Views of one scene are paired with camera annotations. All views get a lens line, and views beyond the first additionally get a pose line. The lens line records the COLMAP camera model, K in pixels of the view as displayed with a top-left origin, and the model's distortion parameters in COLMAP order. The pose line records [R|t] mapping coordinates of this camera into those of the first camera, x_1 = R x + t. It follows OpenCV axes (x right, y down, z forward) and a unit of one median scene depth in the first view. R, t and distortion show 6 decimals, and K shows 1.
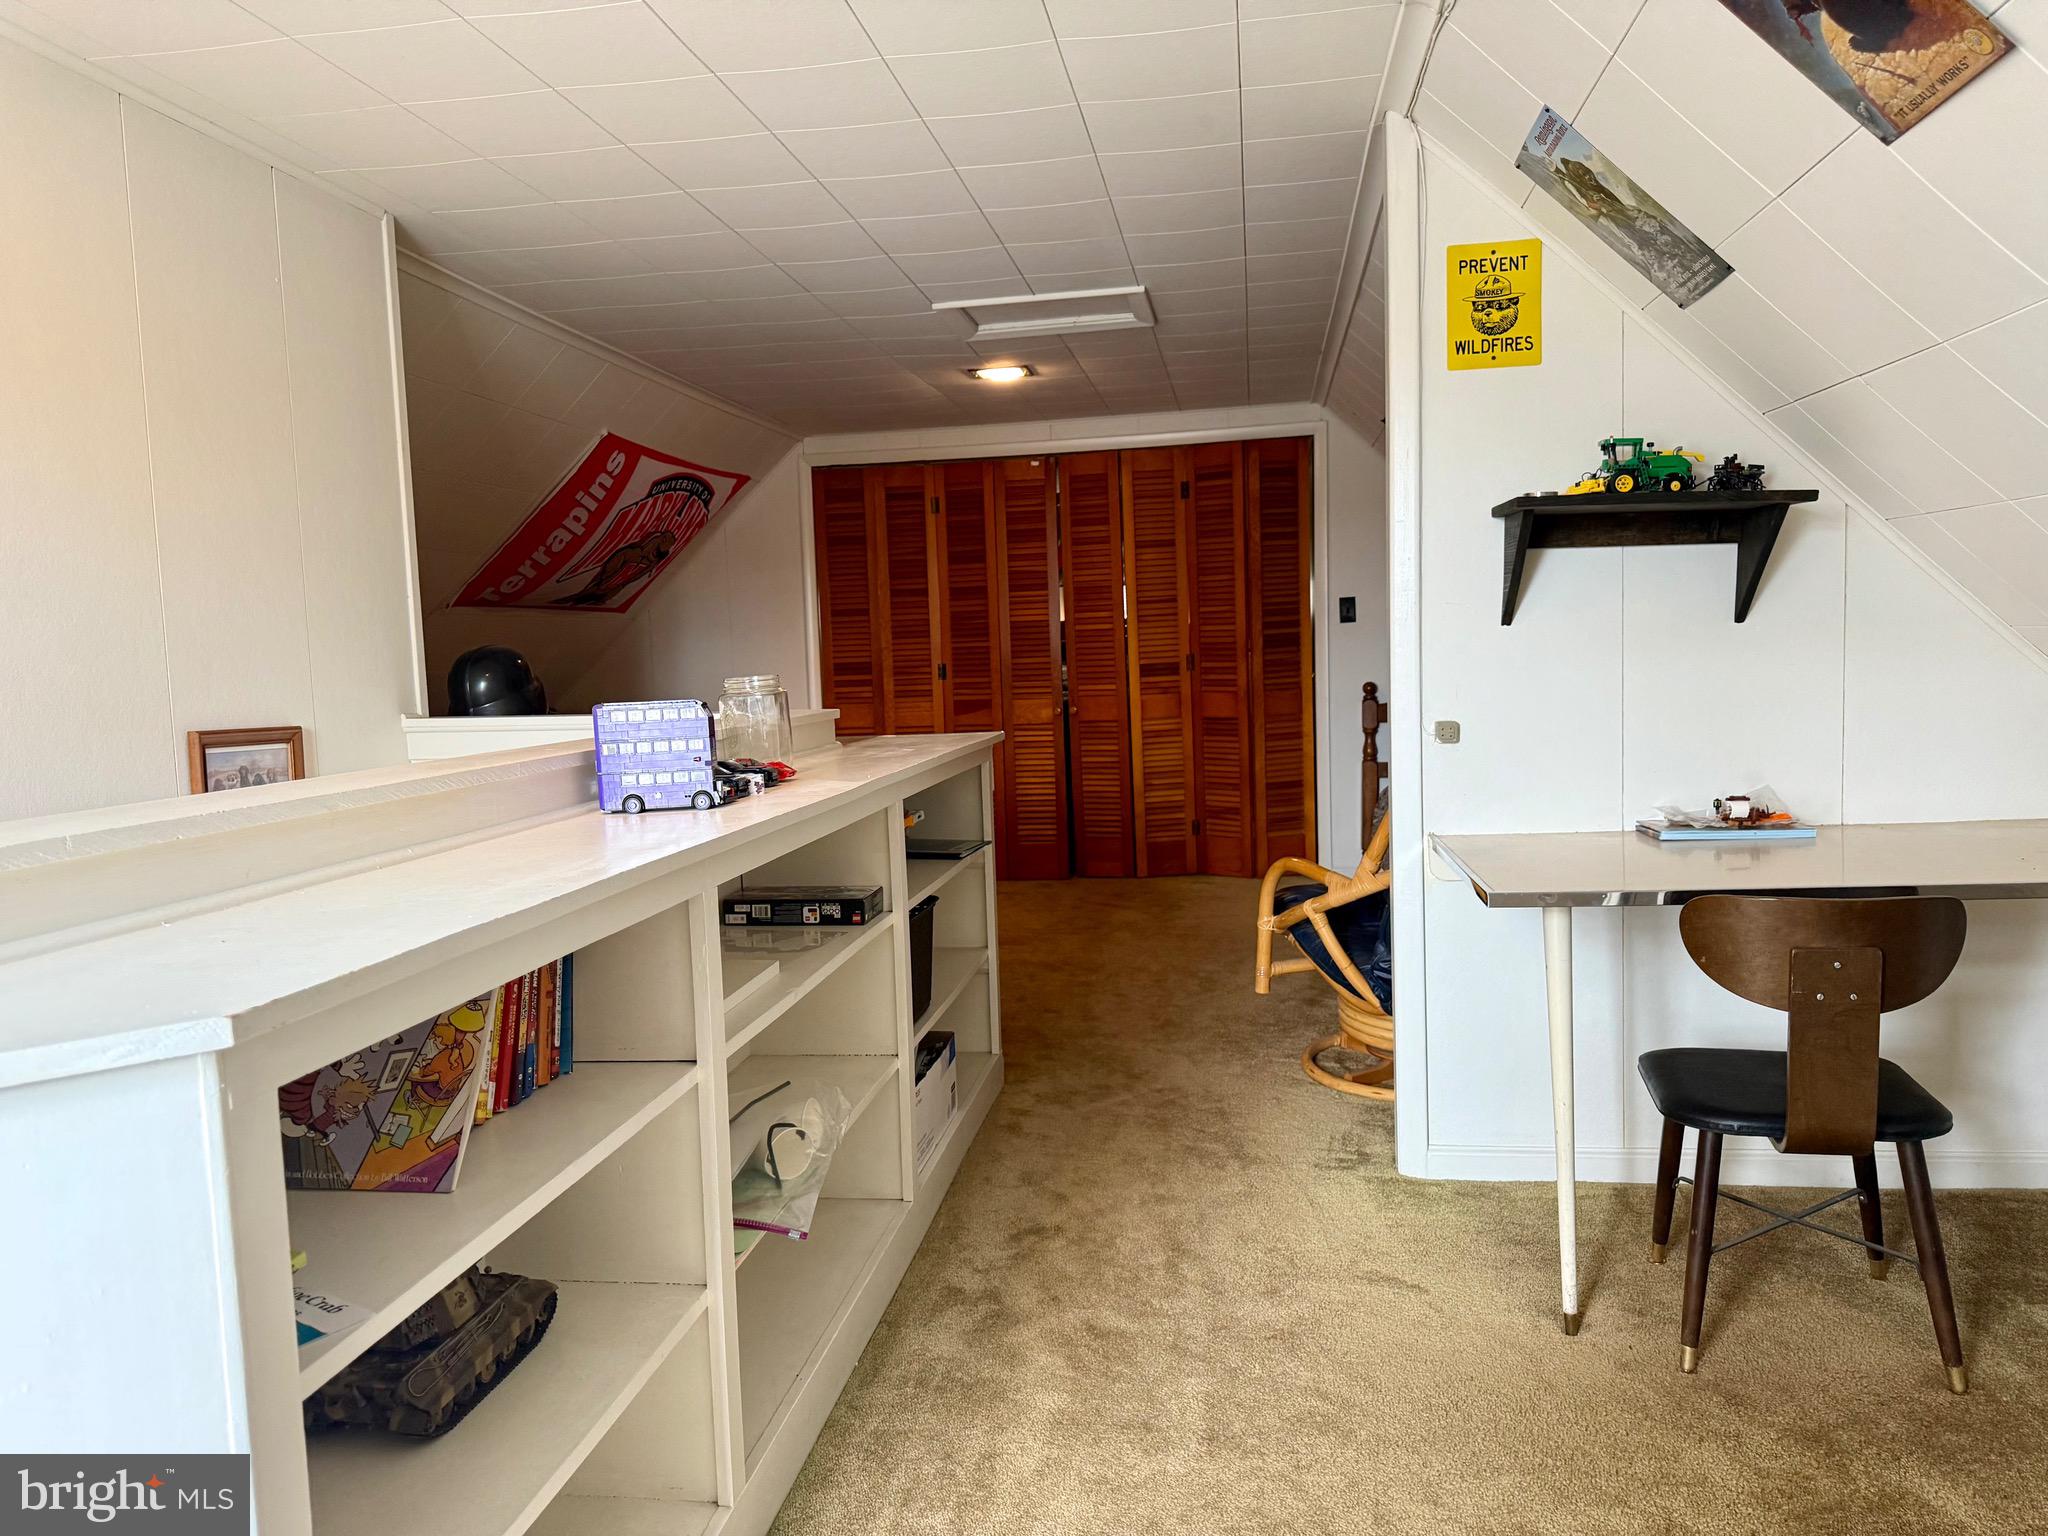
lens RADIAL K [[1451.9, 0, 1029.2], [0, 1451.9, 773.2], [0, 0, 1]] dist [0.031918, -0.032772]
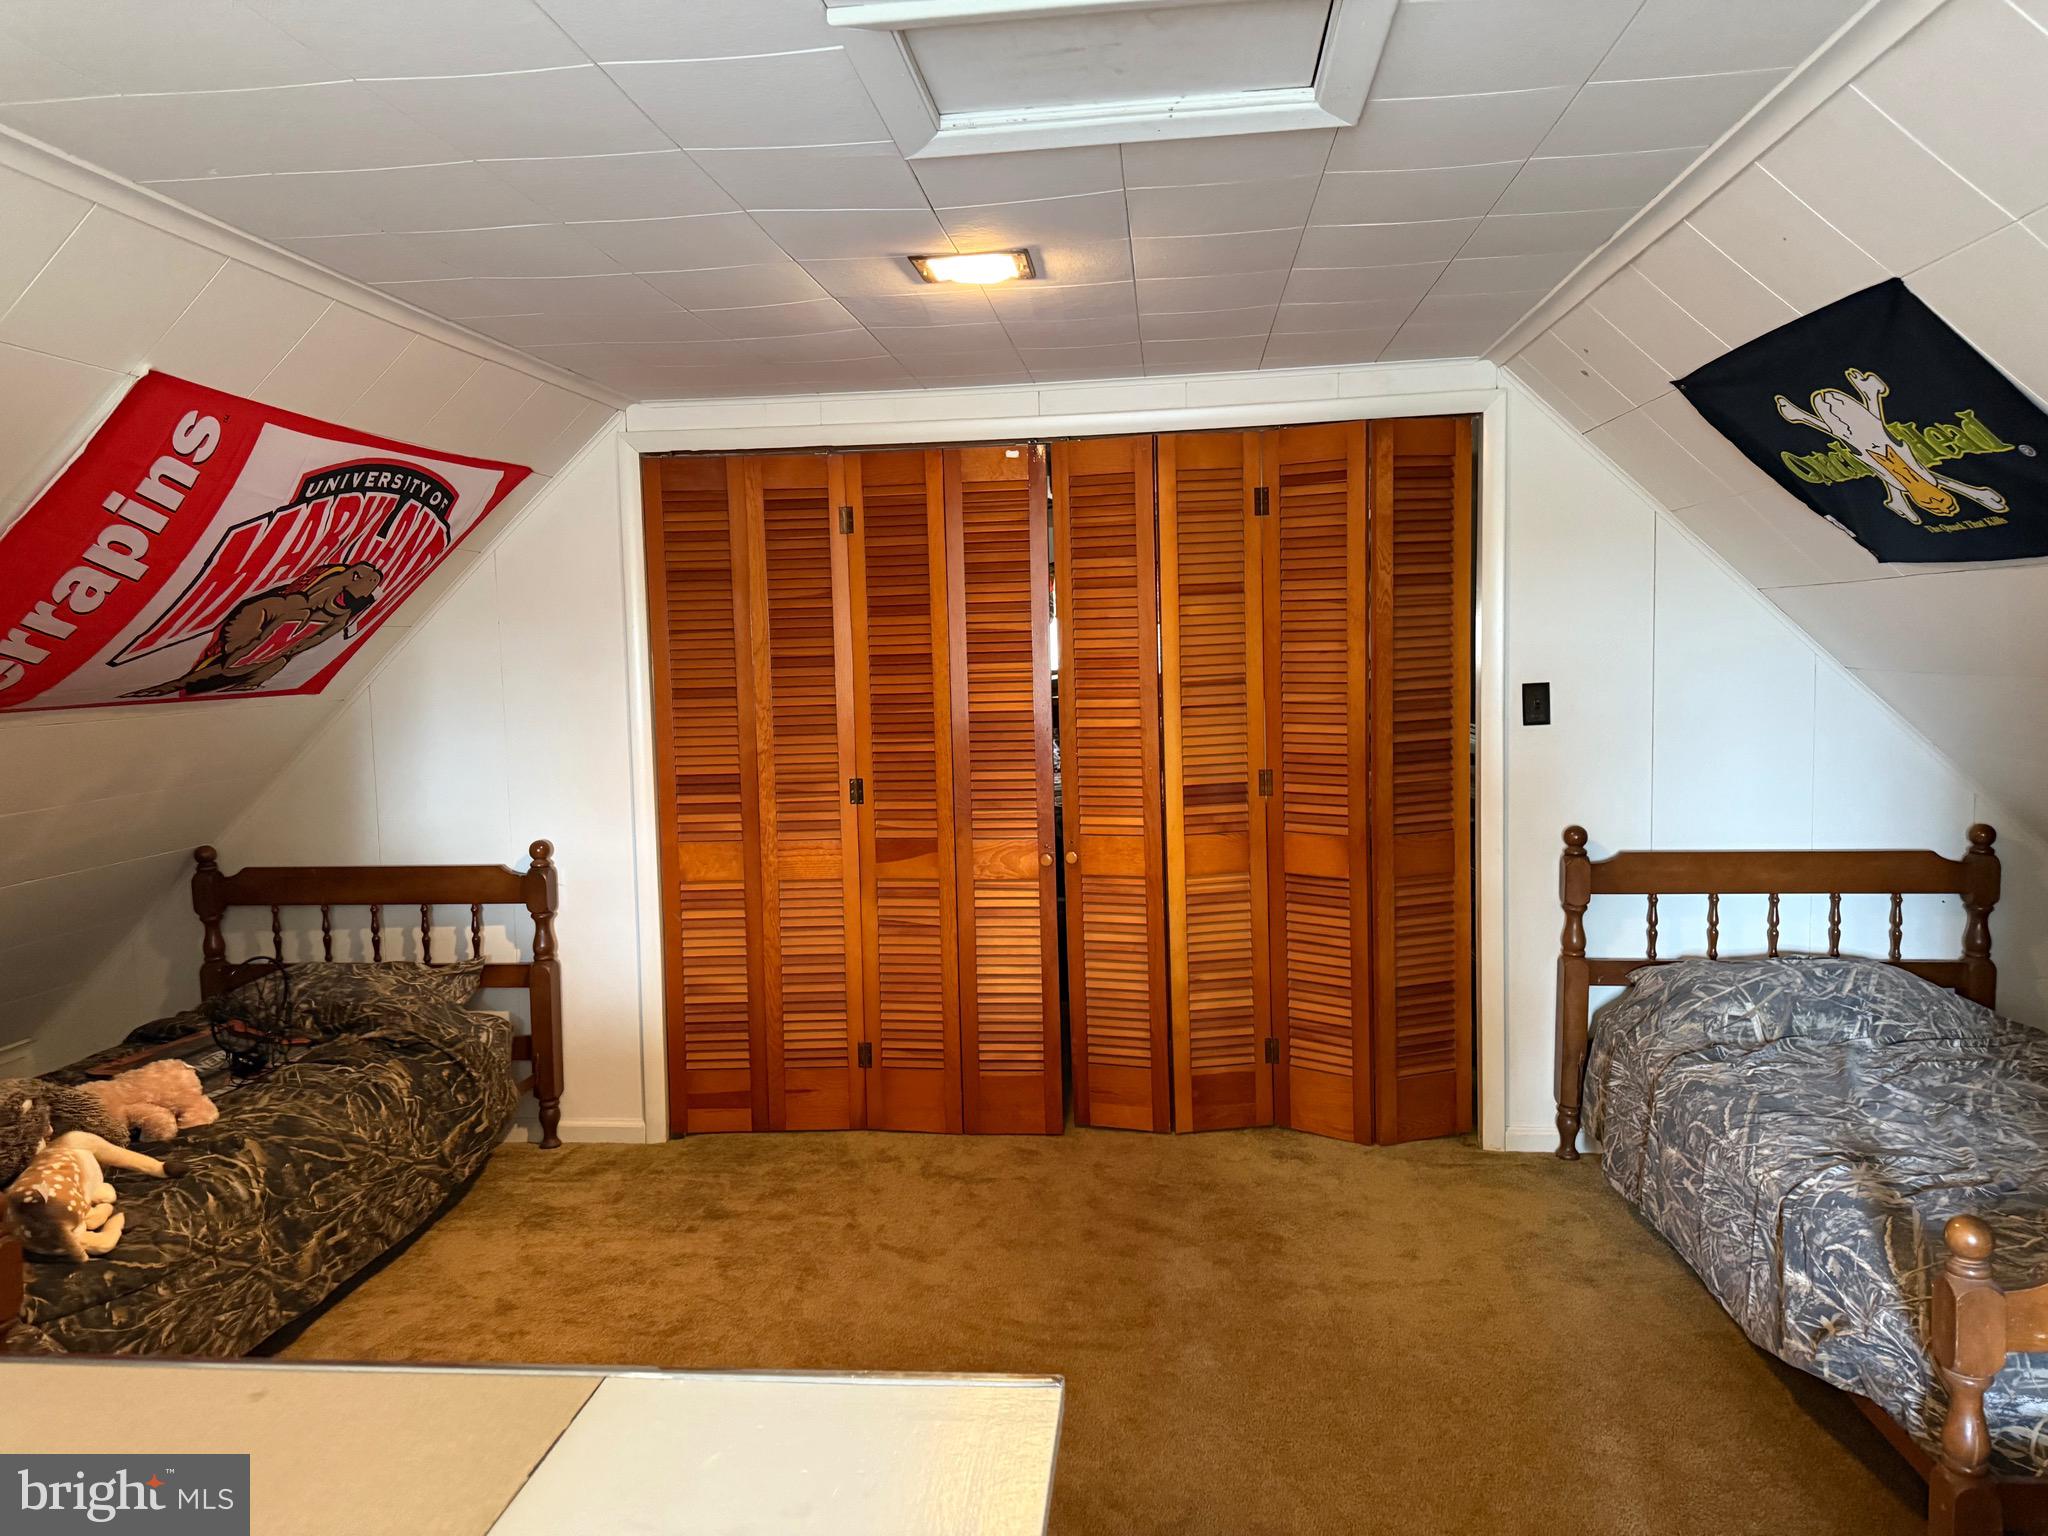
lens RADIAL K [[1451.9, 0, 1026.5], [0, 1451.9, 758.7], [0, 0, 1]] dist [0.031918, -0.032772]
pose [[0.998599, 0.003999, 0.052757, -0.021593], [-0.003615, 0.999966, -0.007372, -0.082147], [-0.052784, 0.007171, 0.998580, 0.399414]]
